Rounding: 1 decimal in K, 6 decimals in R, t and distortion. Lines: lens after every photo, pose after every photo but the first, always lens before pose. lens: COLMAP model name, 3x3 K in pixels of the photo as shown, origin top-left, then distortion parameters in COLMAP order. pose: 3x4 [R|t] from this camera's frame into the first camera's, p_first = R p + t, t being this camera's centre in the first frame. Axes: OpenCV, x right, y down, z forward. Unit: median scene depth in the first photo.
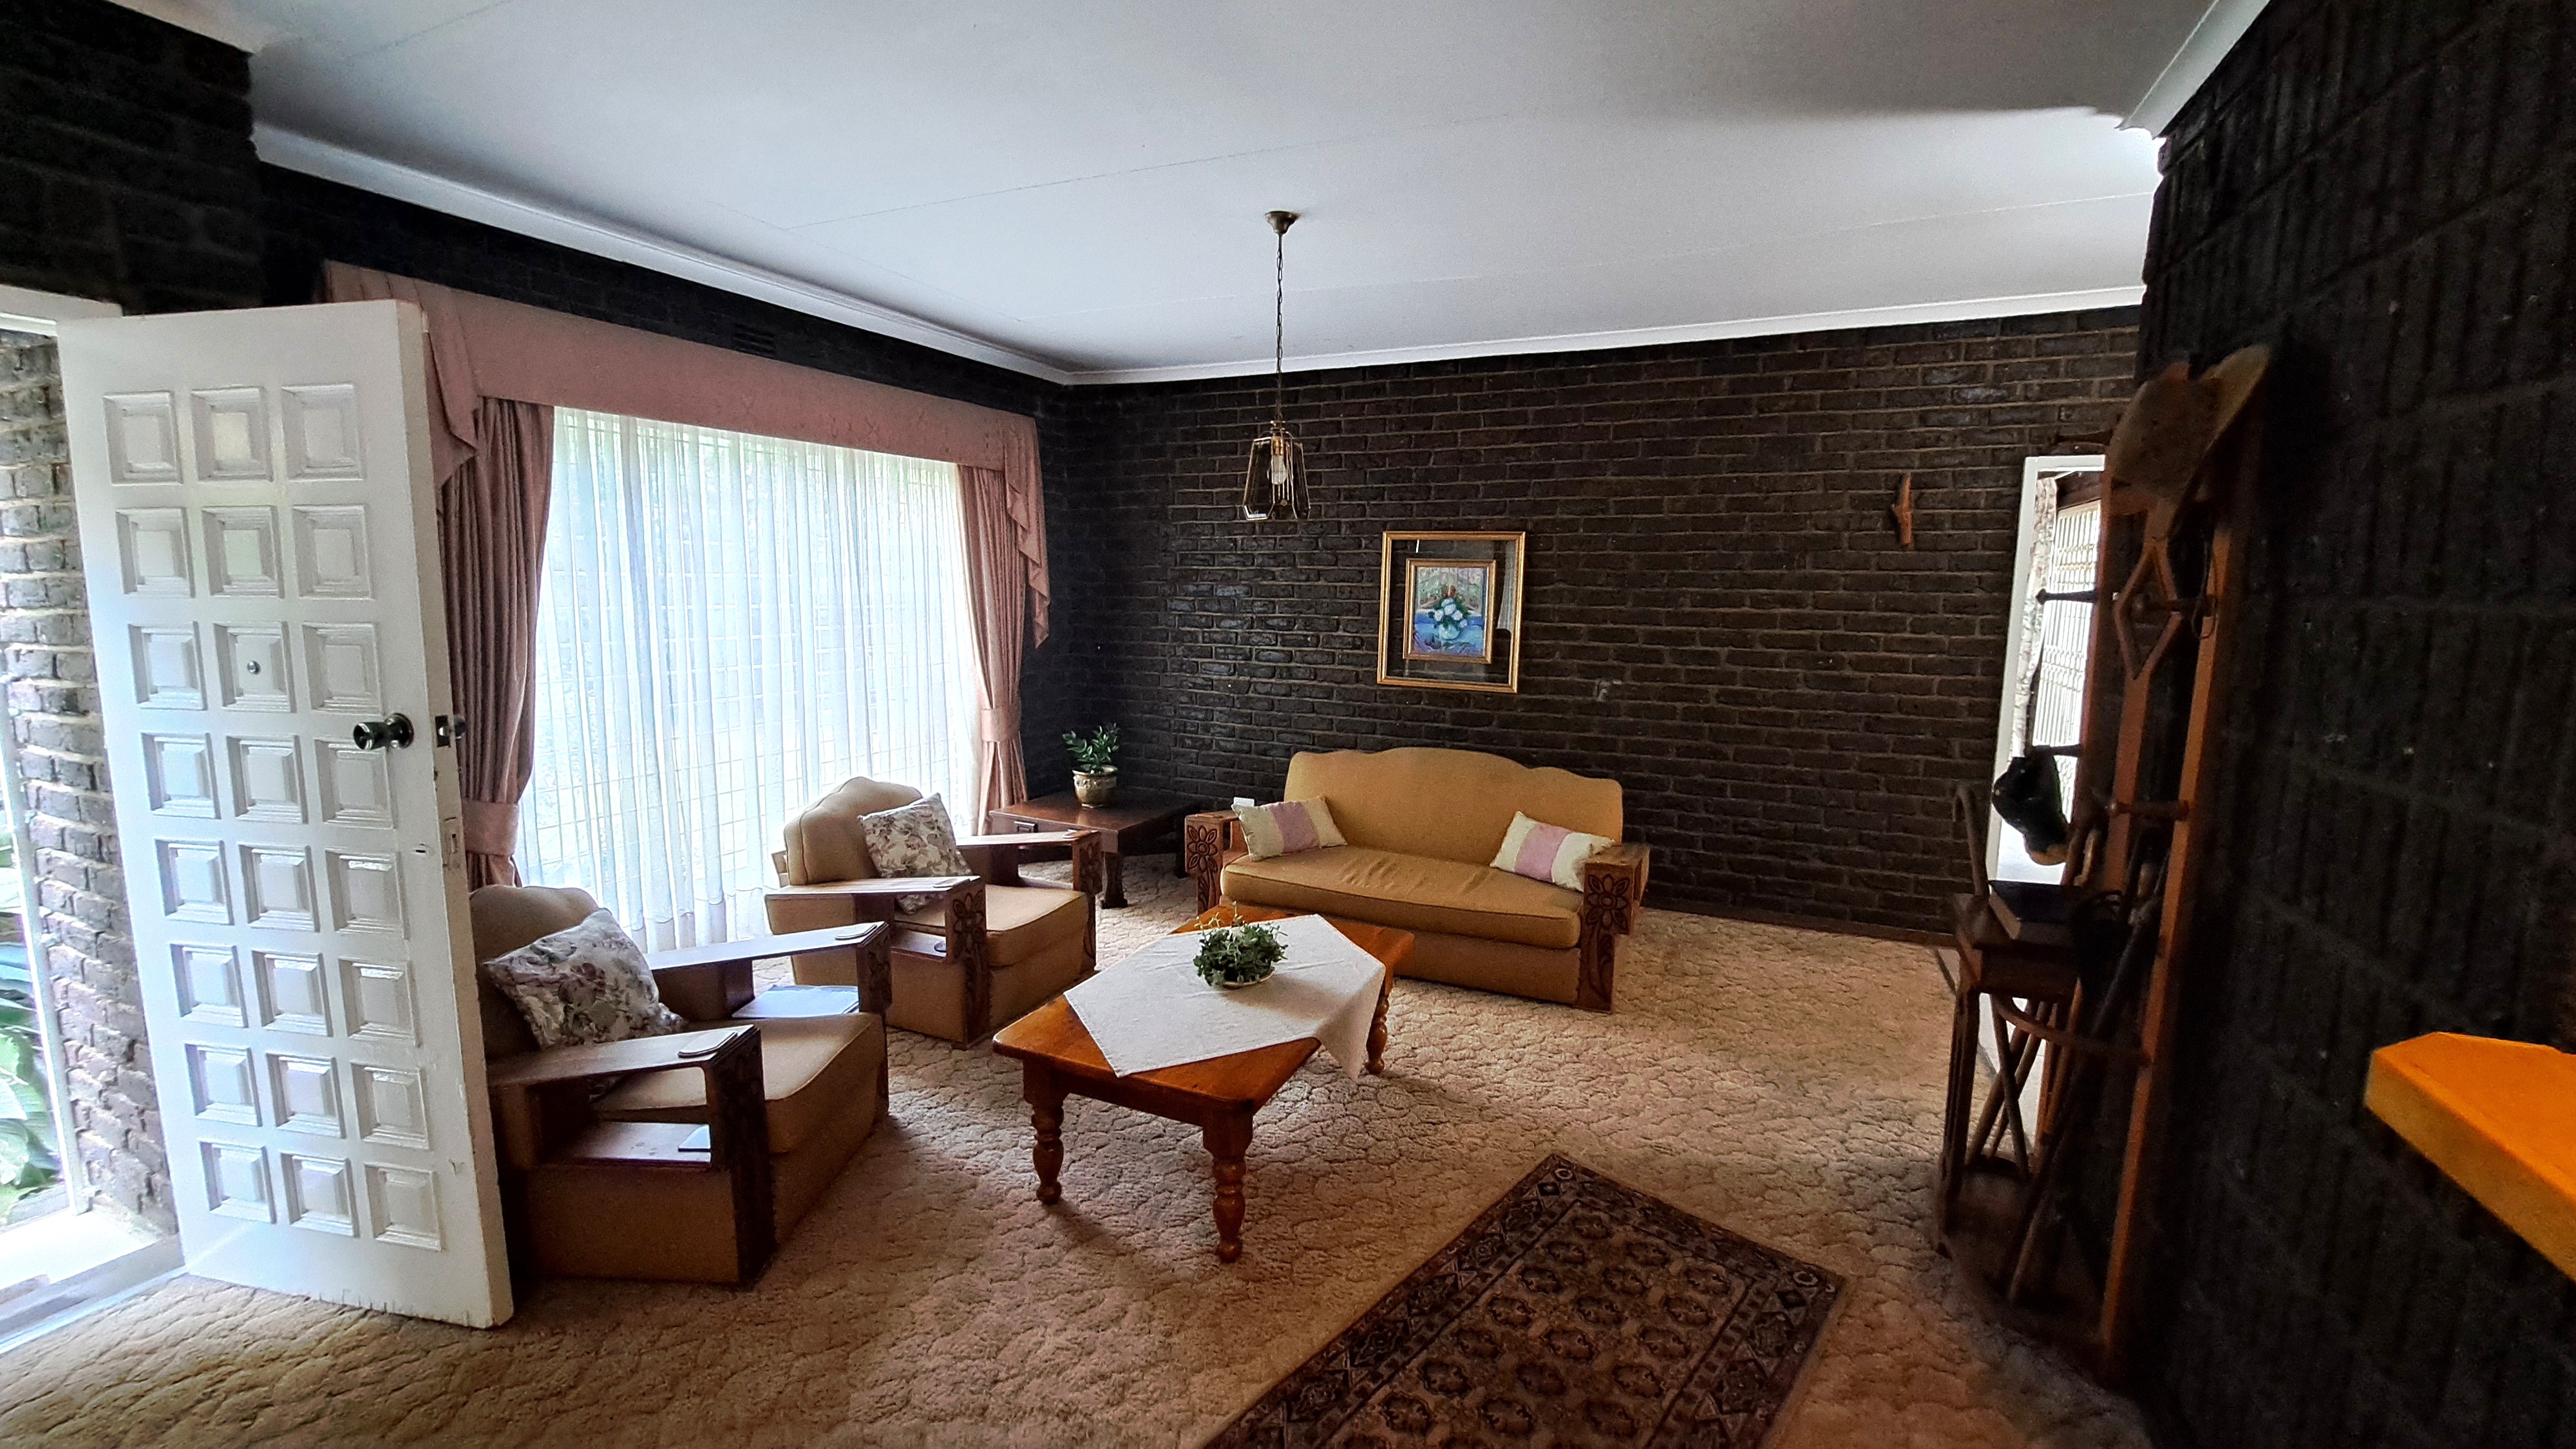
lens RADIAL K [[1030.6, 0, 1284.7], [0, 1030.6, 709.7], [0, 0, 1]] dist [-0.013199, 0.000232]
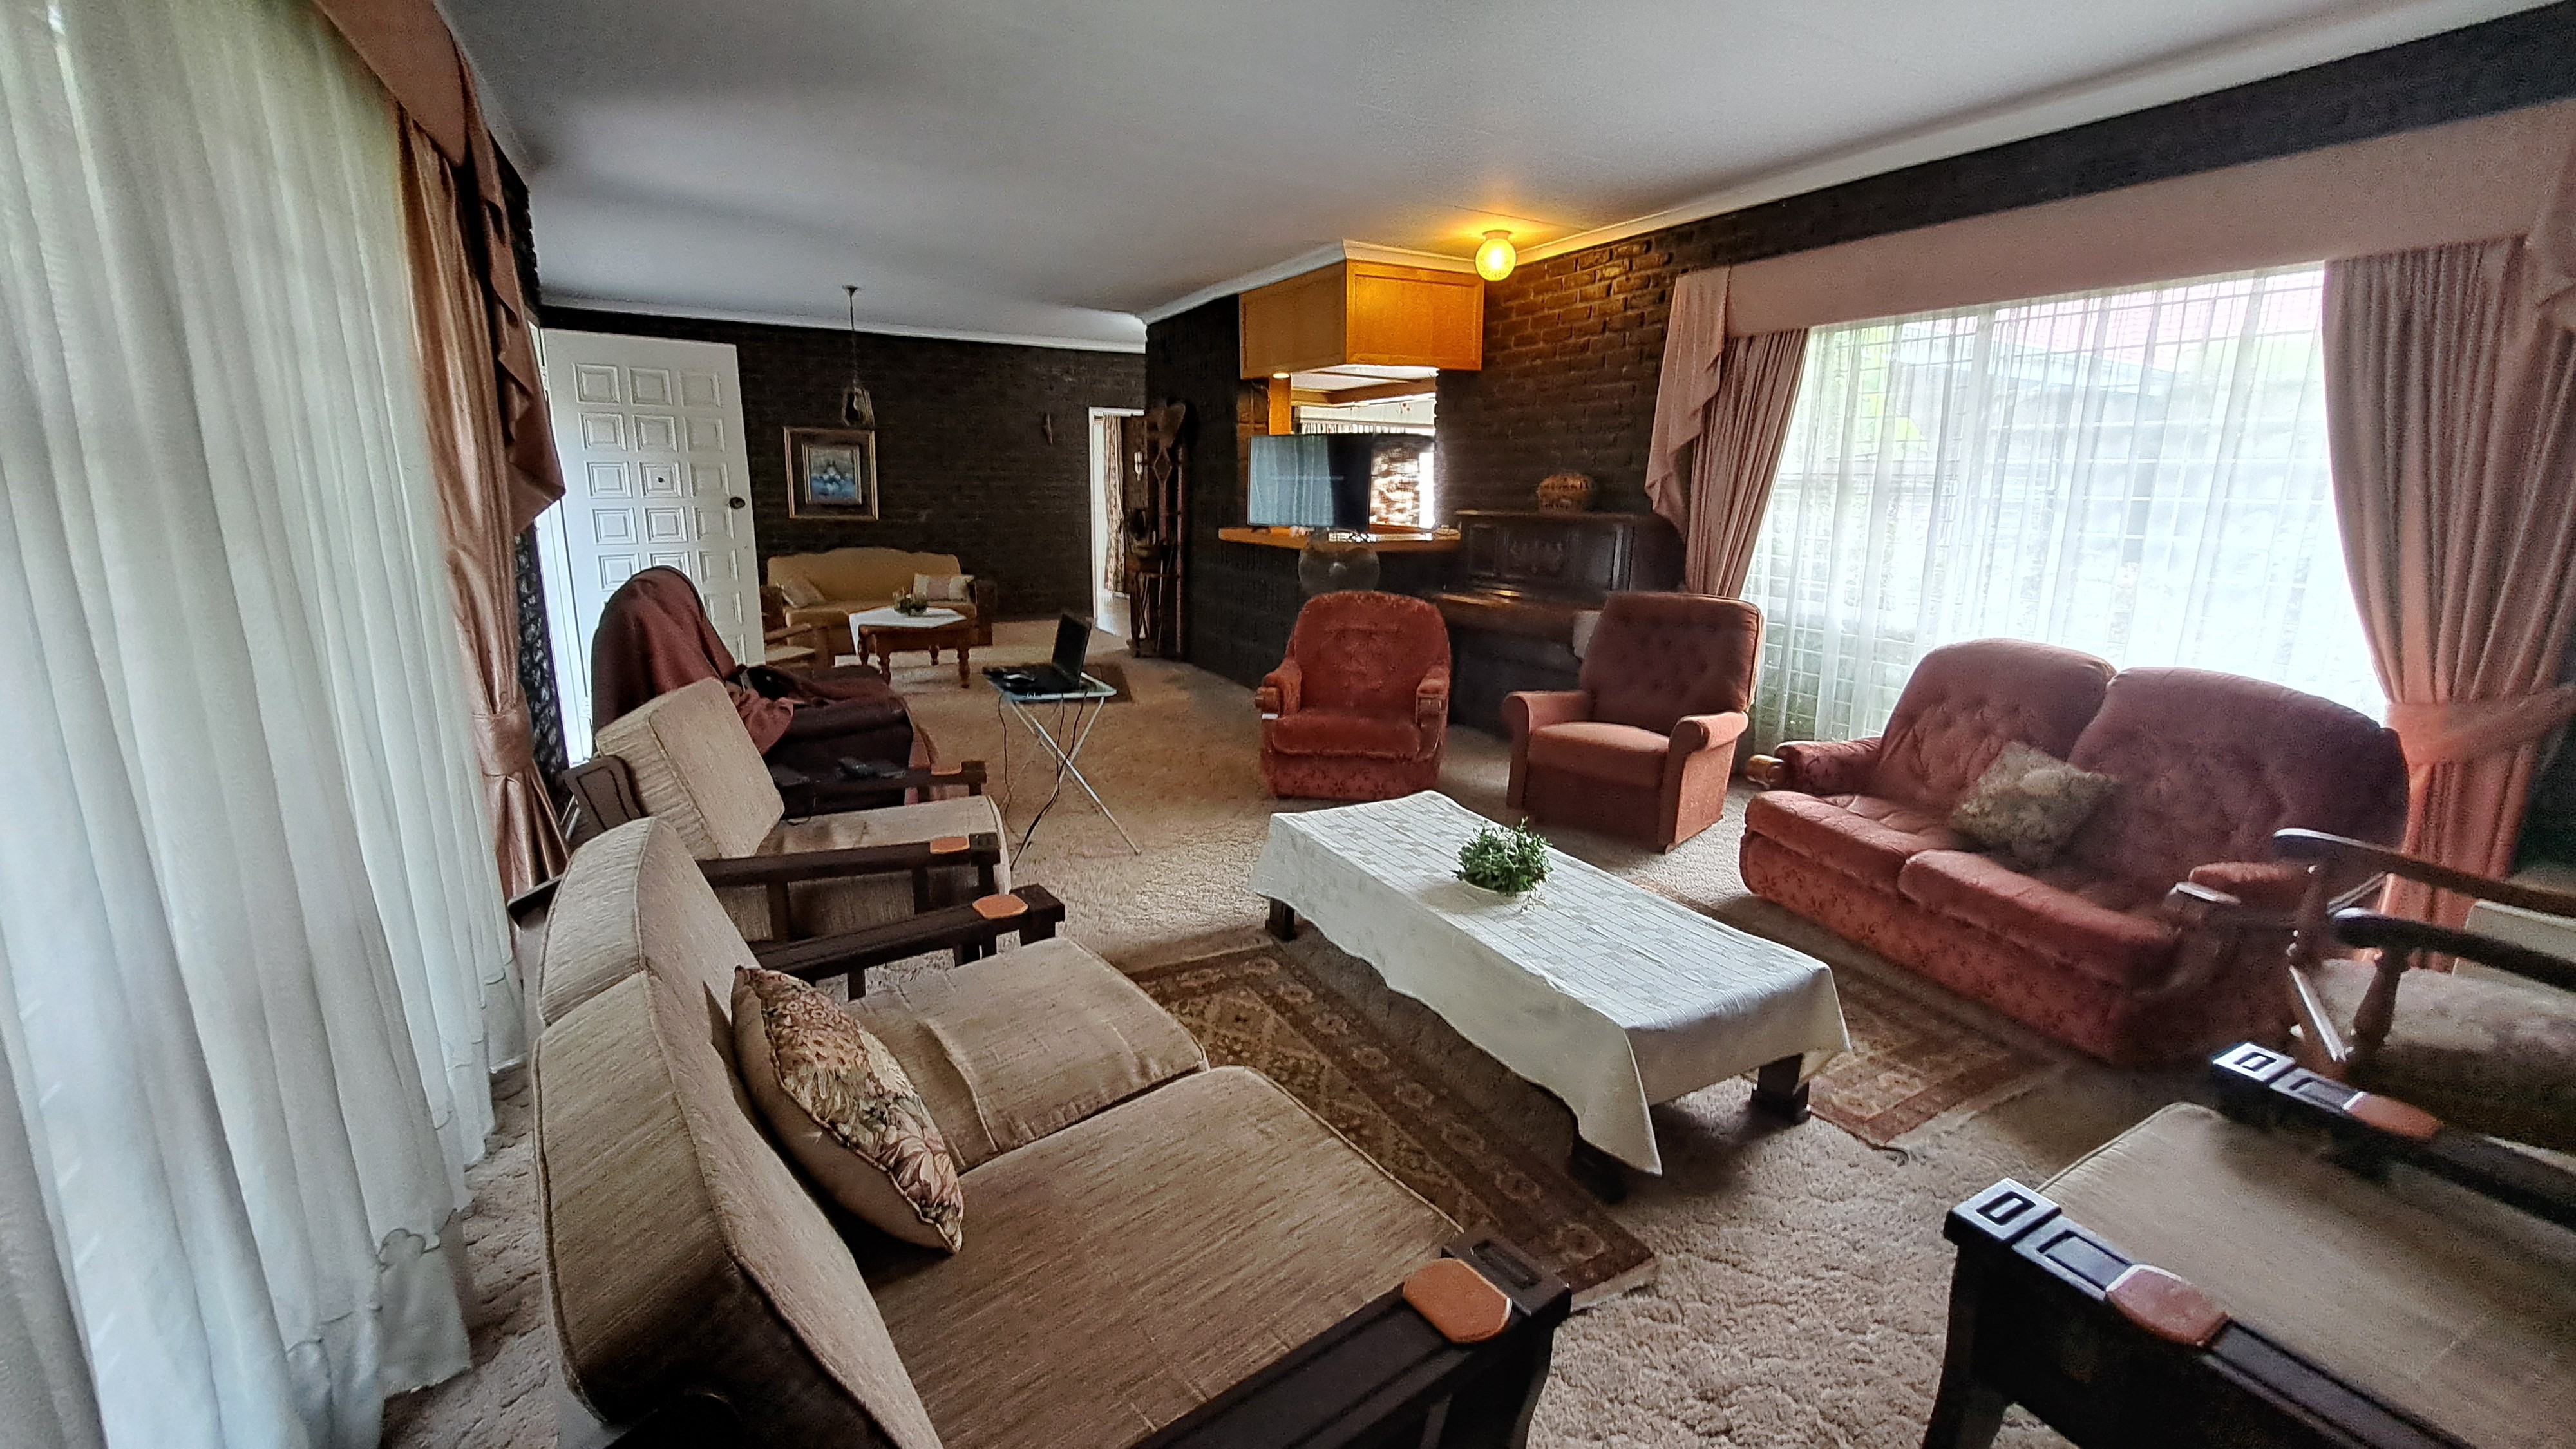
lens RADIAL K [[1030.6, 0, 1284.7], [0, 1030.6, 709.7], [0, 0, 1]] dist [-0.013199, 0.000232]
pose [[0.598180, -0.171890, 0.782710, -0.862021], [0.087473, 0.984894, 0.149440, 0.110763], [-0.796573, -0.020926, 0.604180, -0.718333]]
